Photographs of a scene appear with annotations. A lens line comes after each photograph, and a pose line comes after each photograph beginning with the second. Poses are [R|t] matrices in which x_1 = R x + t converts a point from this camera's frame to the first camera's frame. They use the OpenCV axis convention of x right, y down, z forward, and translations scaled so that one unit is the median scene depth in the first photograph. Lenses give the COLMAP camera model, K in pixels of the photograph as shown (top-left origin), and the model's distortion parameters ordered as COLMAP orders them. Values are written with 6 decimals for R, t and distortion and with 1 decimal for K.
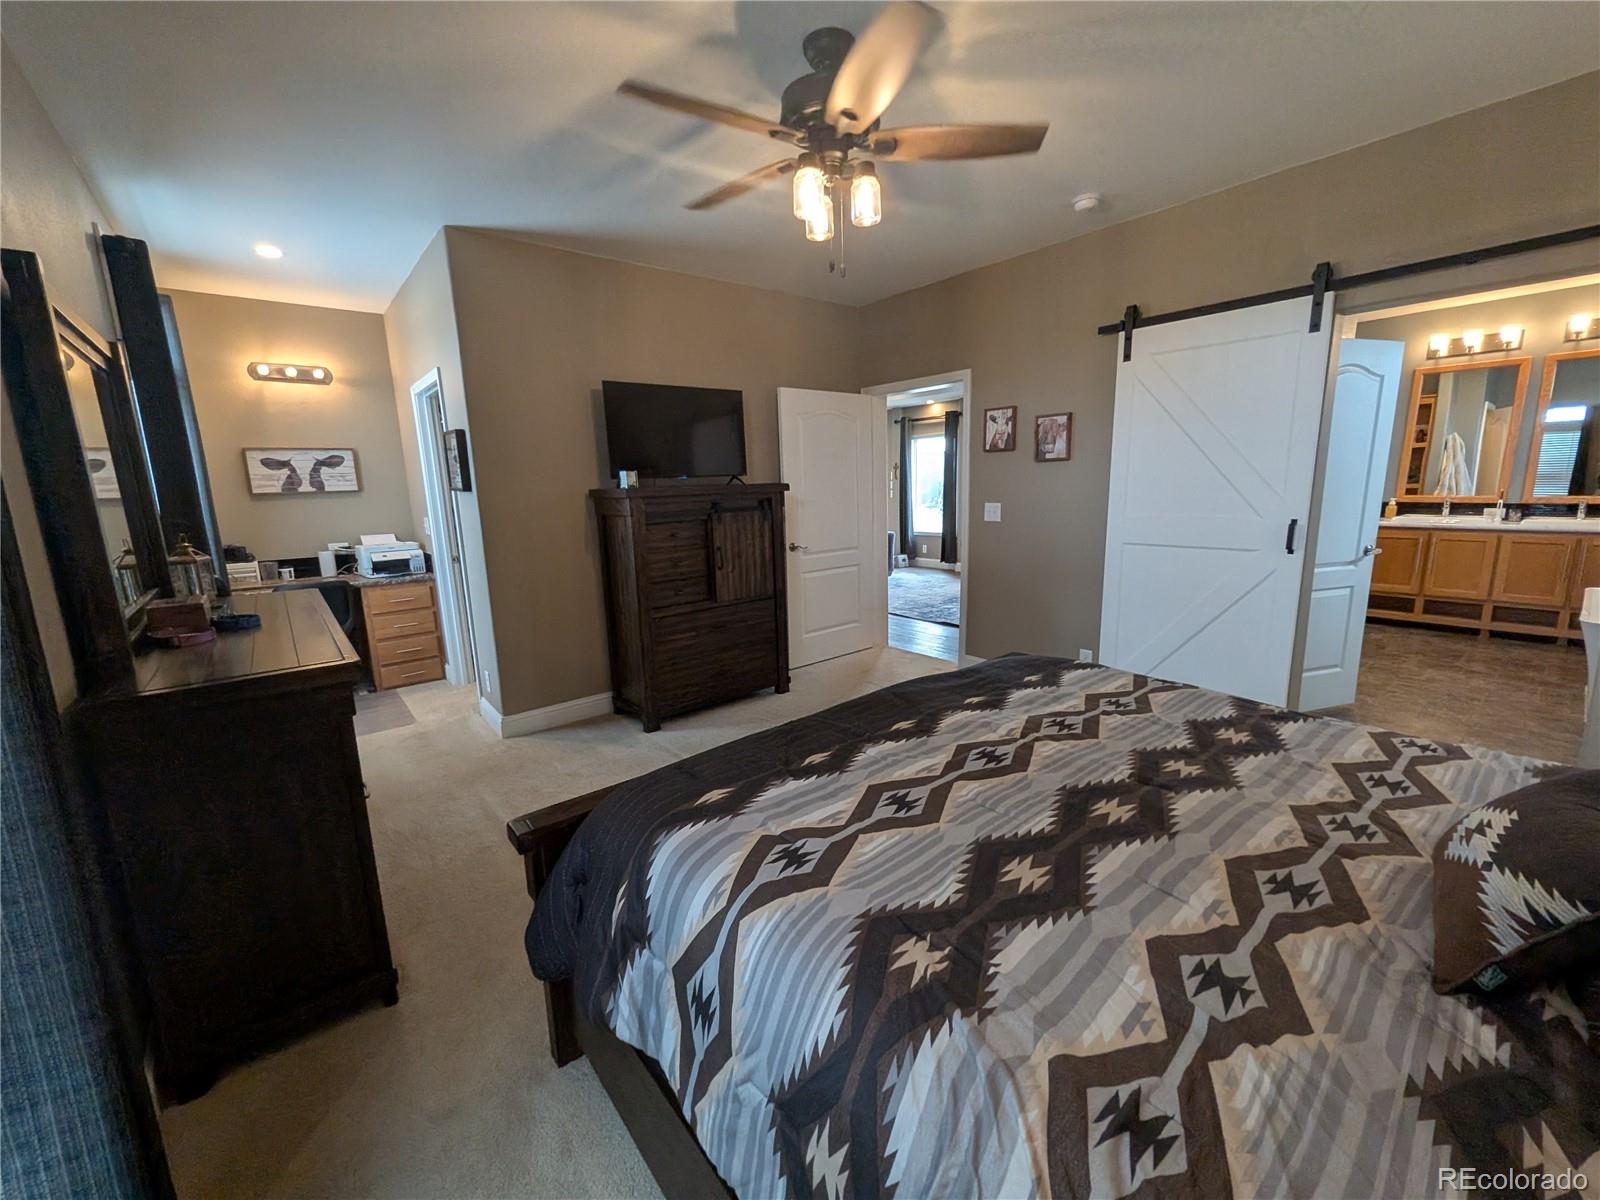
lens RADIAL K [[640.8, 0, 803.9], [0, 640.8, 597.8], [0, 0, 1]] dist [0.007079, -0.001127]
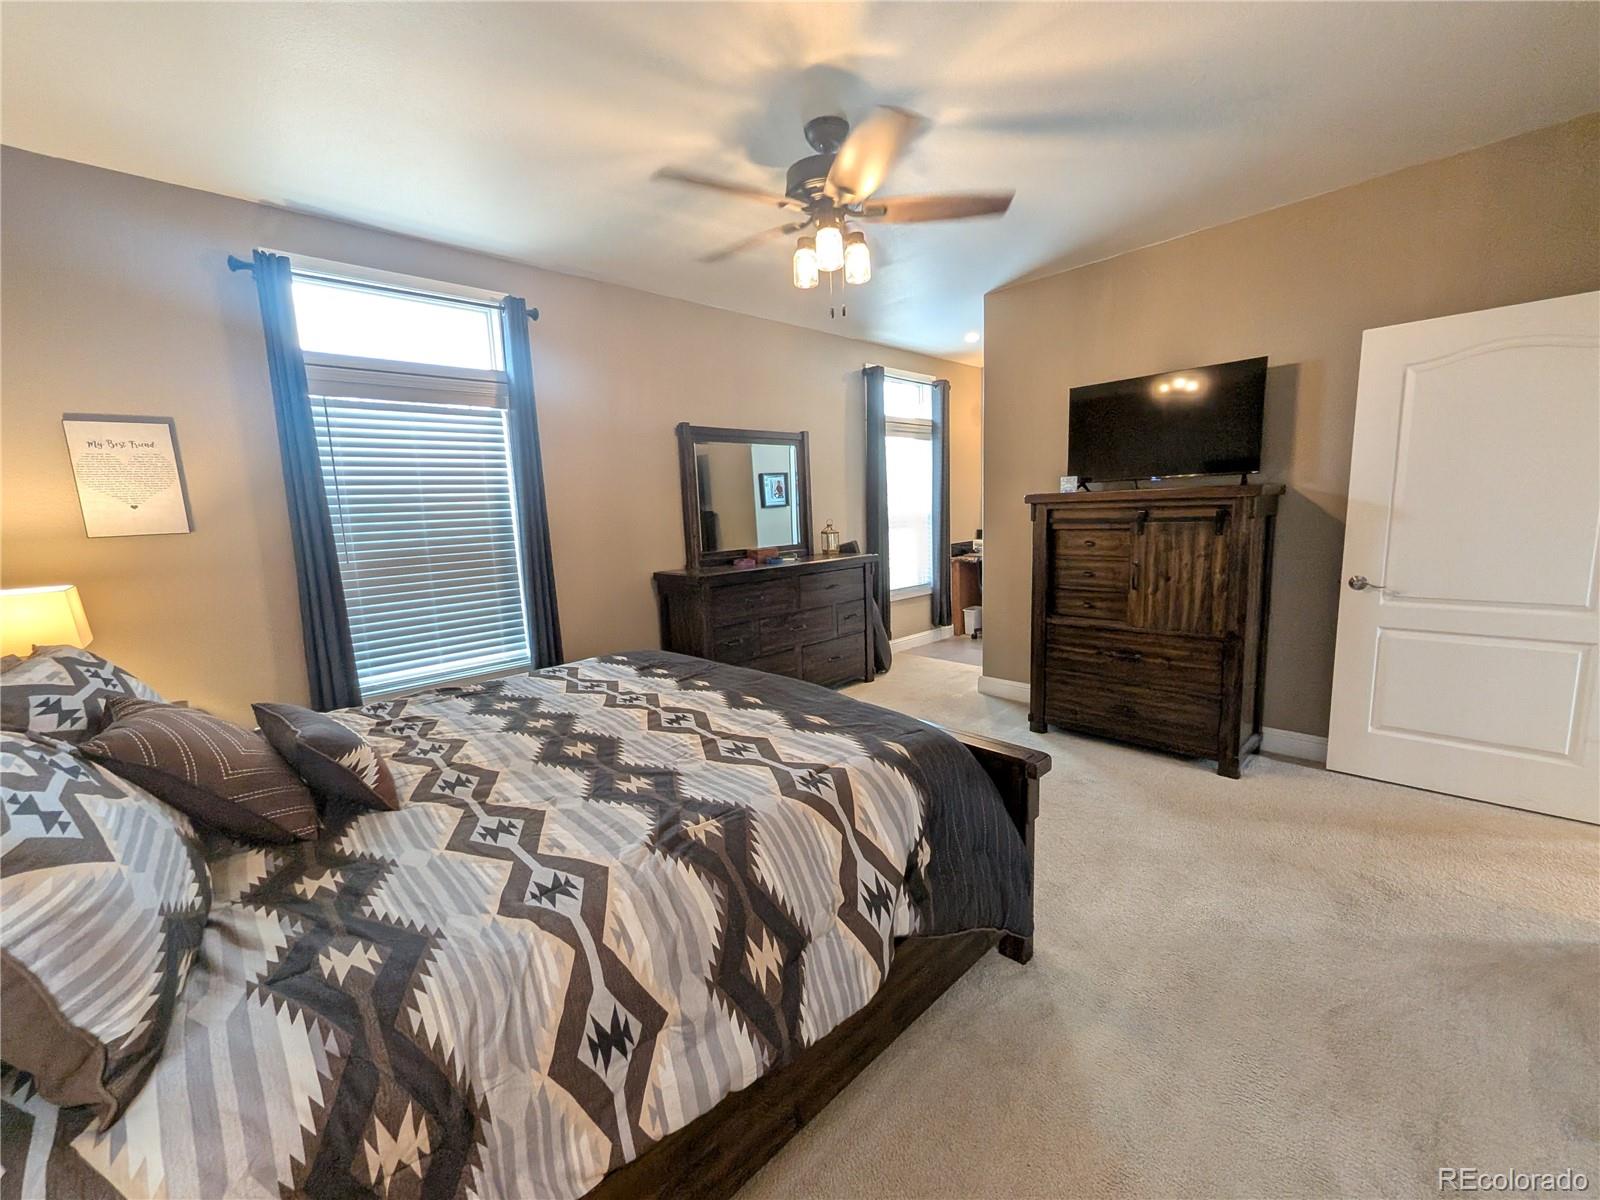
lens RADIAL K [[640.8, 0, 808.5], [0, 640.8, 612.8], [0, 0, 1]] dist [0.007079, -0.001127]
pose [[0.067480, 0.189868, -0.979488, 0.785724], [-0.146223, 0.973007, 0.178538, -0.117770], [0.986948, 0.131176, 0.093421, 0.569743]]
